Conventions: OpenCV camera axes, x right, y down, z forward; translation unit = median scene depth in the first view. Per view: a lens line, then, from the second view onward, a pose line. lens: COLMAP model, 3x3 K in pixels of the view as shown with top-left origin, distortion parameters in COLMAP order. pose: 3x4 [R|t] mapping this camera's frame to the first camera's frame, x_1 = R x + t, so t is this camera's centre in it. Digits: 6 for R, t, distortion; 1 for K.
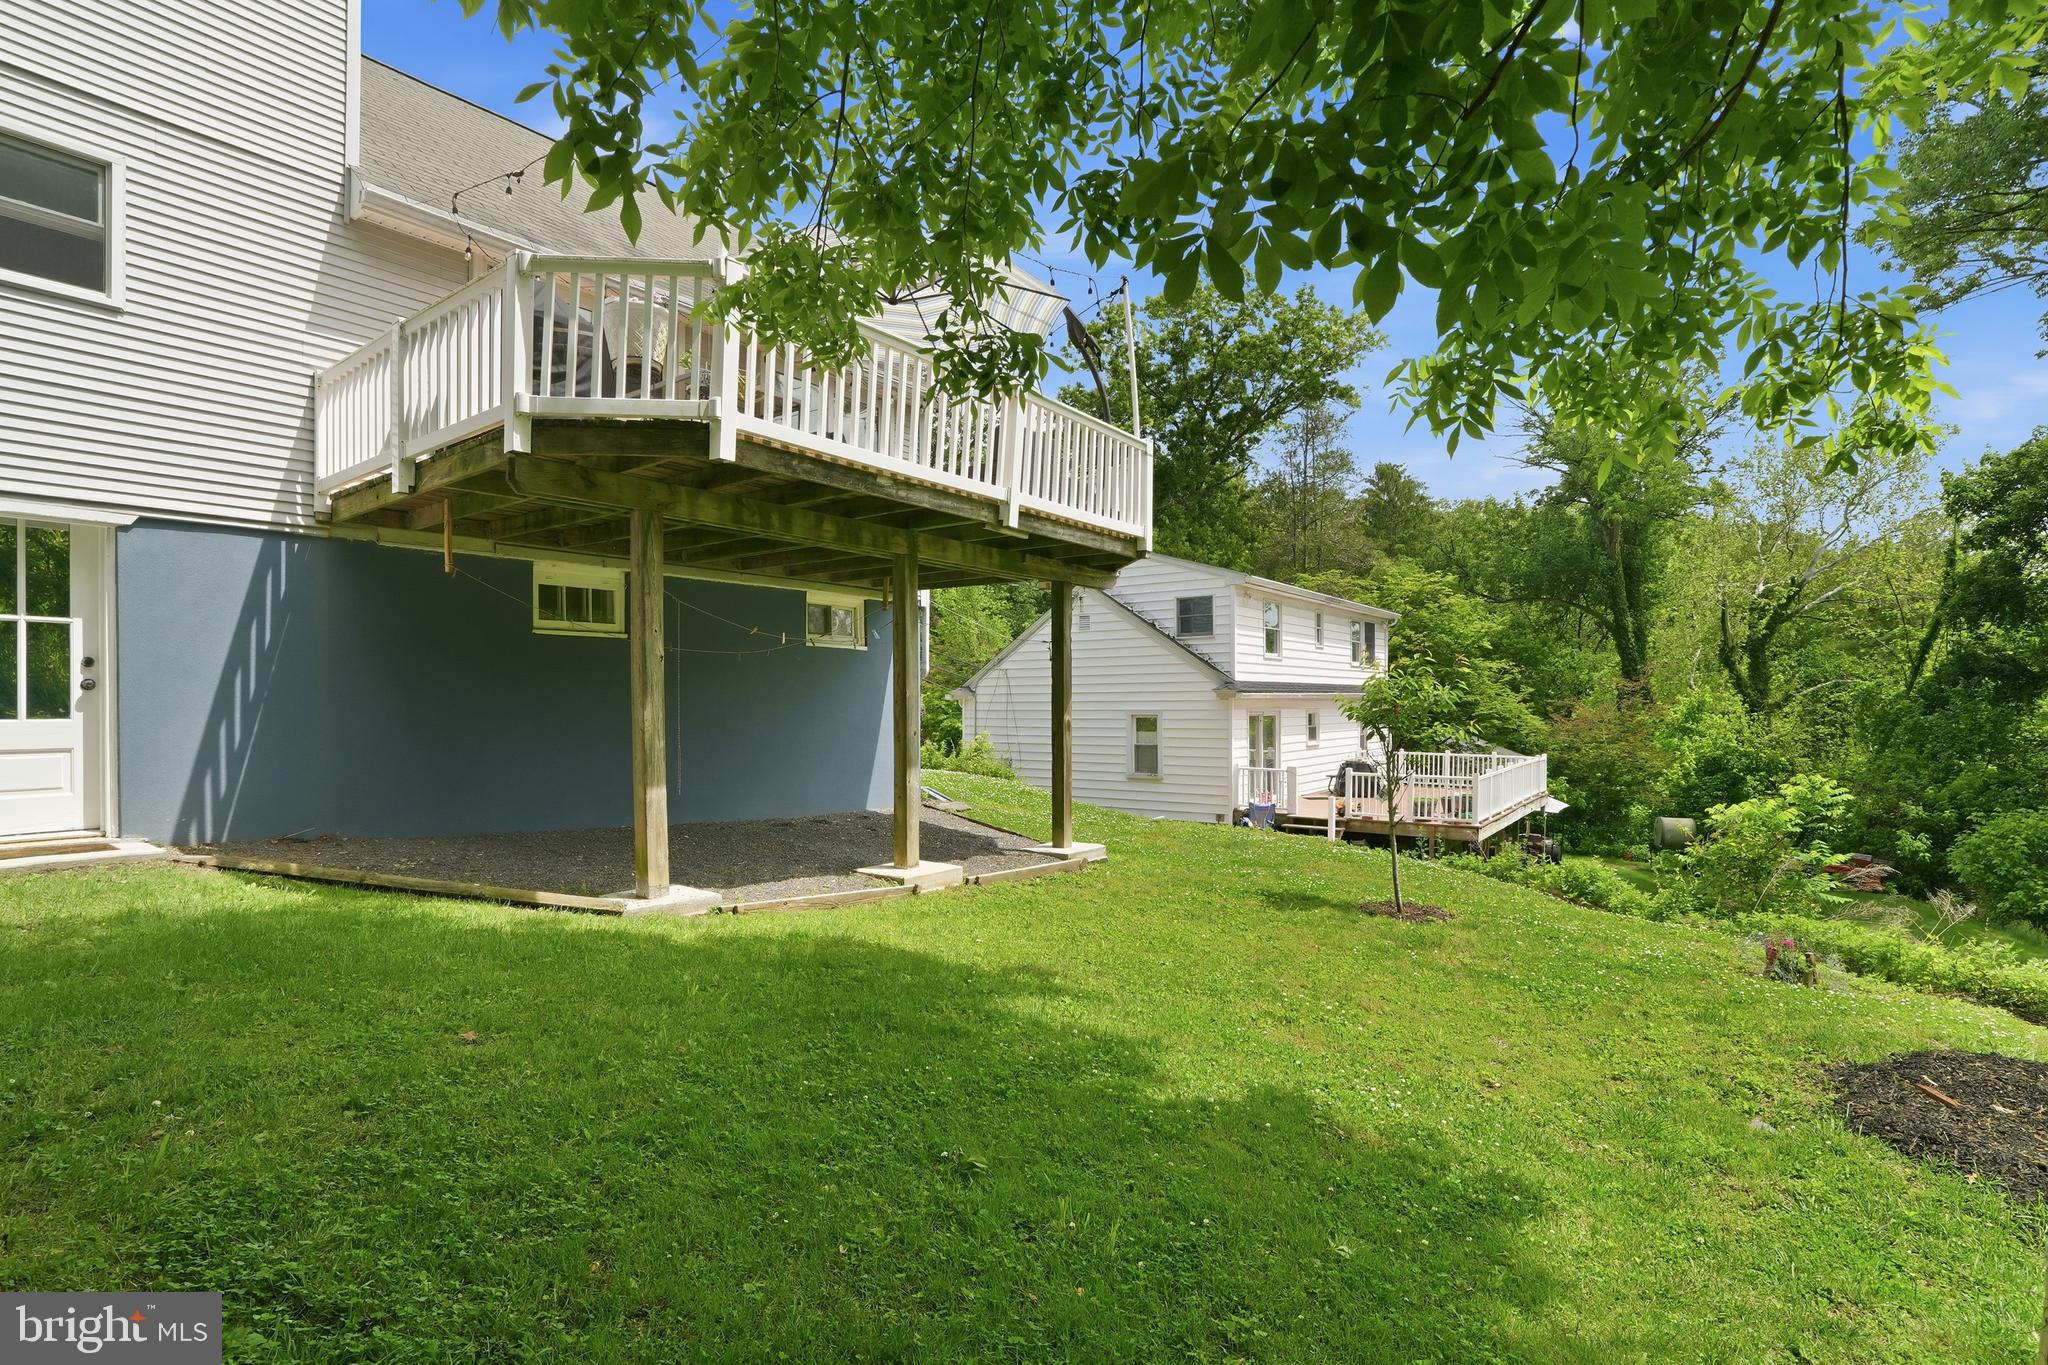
lens RADIAL K [[947.3, 0, 1024.0], [0, 947.3, 682.5], [0, 0, 1]] dist [-0.069599, 0.026226]
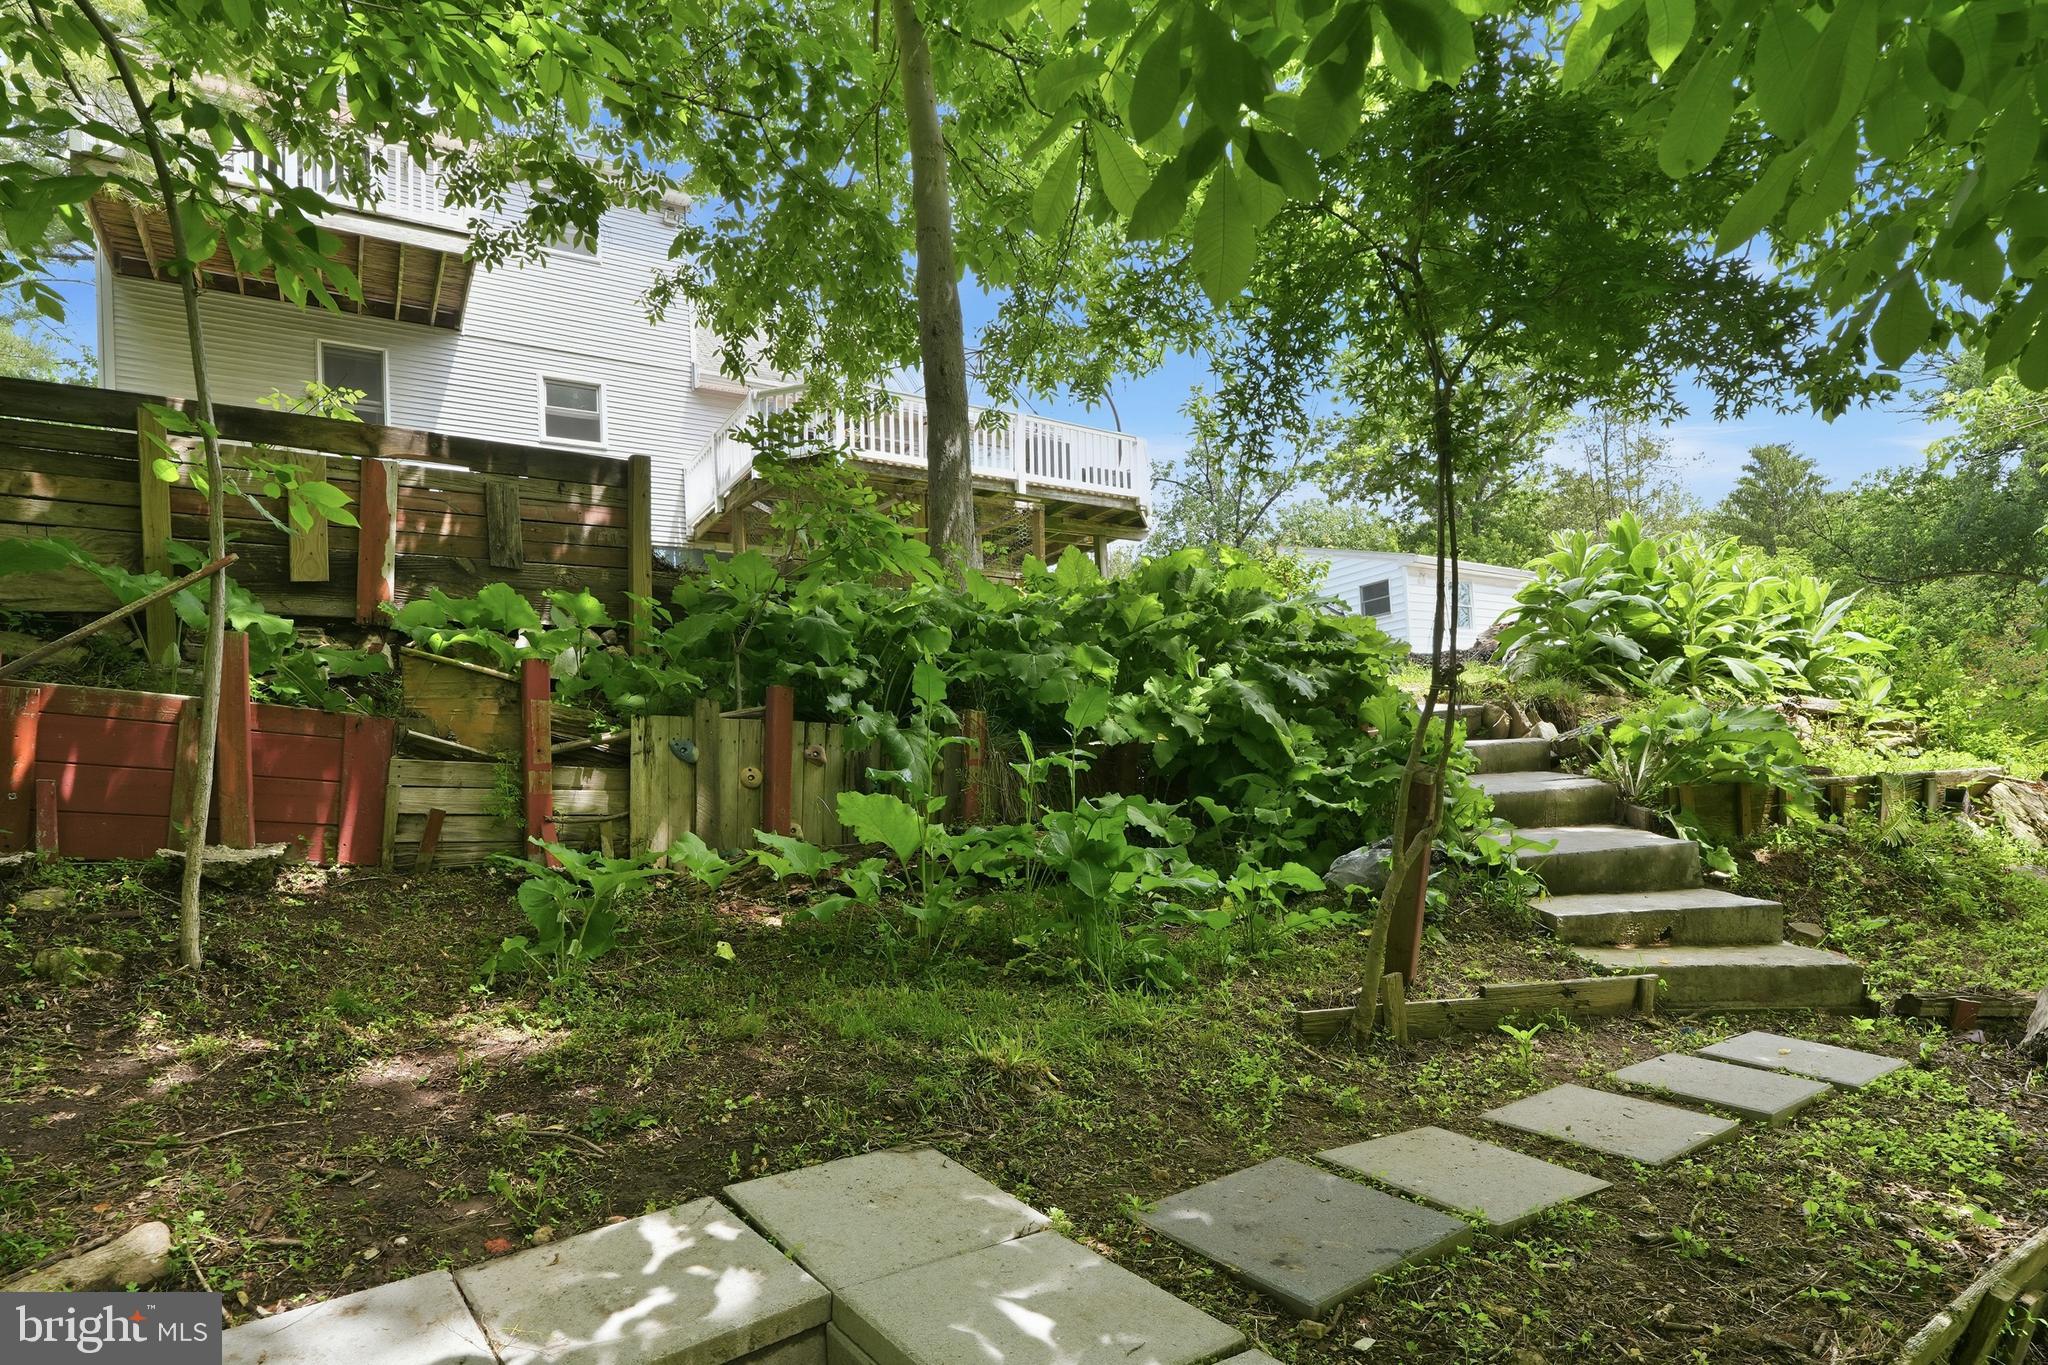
lens RADIAL K [[947.3, 0, 1024.0], [0, 947.3, 682.5], [0, 0, 1]] dist [-0.069599, 0.026226]
pose [[0.941637, -0.079211, -0.327178, 0.543116], [0.057835, 0.995537, -0.074572, 0.318029], [0.331625, 0.051298, 0.942016, -0.636589]]
